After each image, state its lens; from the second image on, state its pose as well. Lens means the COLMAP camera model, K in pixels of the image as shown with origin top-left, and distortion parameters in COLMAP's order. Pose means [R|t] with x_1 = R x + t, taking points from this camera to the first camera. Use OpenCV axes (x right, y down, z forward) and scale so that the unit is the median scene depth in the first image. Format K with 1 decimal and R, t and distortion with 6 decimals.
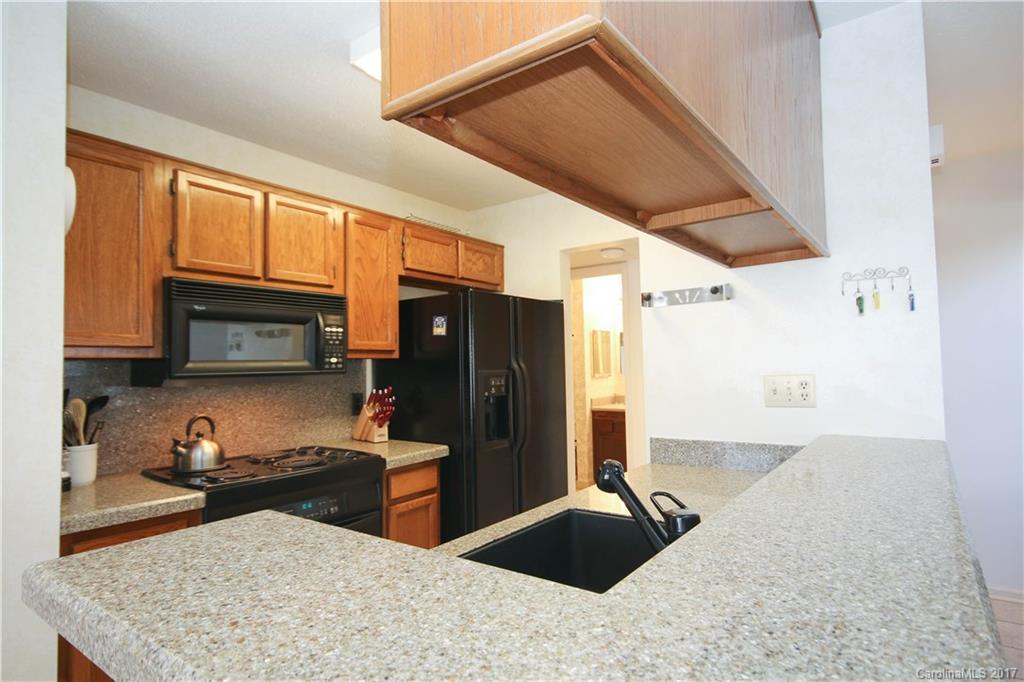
lens RADIAL K [[544.4, 0, 513.8], [0, 544.4, 341.1], [0, 0, 1]] dist [0.018107, 0.000459]
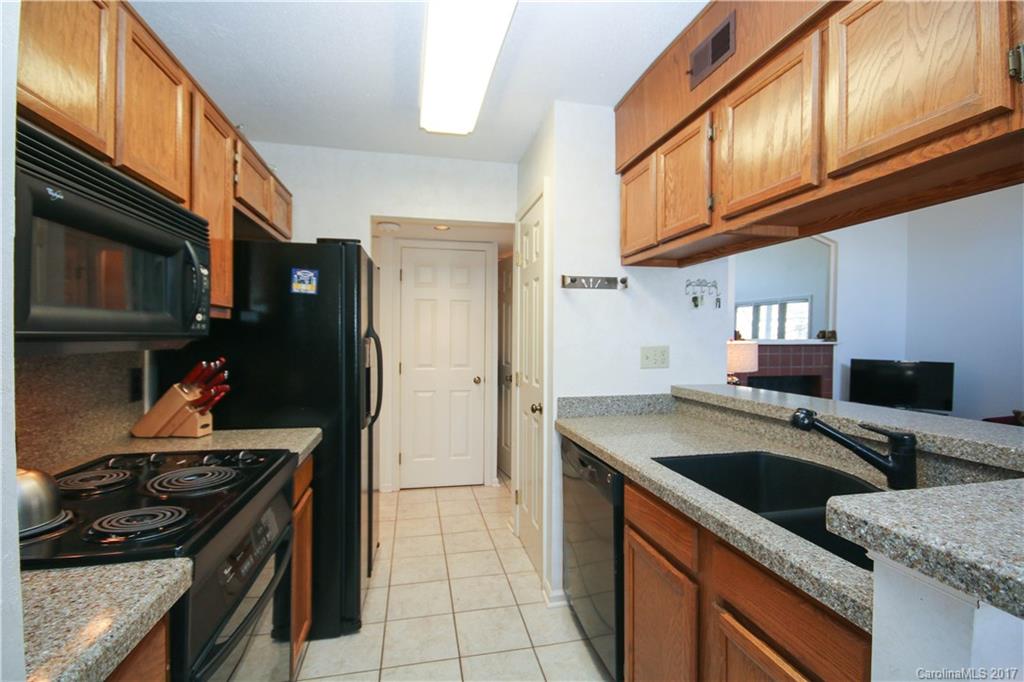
lens RADIAL K [[468.6, 0, 514.0], [0, 468.6, 340.3], [0, 0, 1]] dist [-0.015614, -0.000636]
pose [[0.653451, 0.018723, 0.756738, -0.465708], [-0.053969, 0.998302, 0.021903, 0.027651], [-0.755043, -0.055153, 0.653352, 0.324671]]
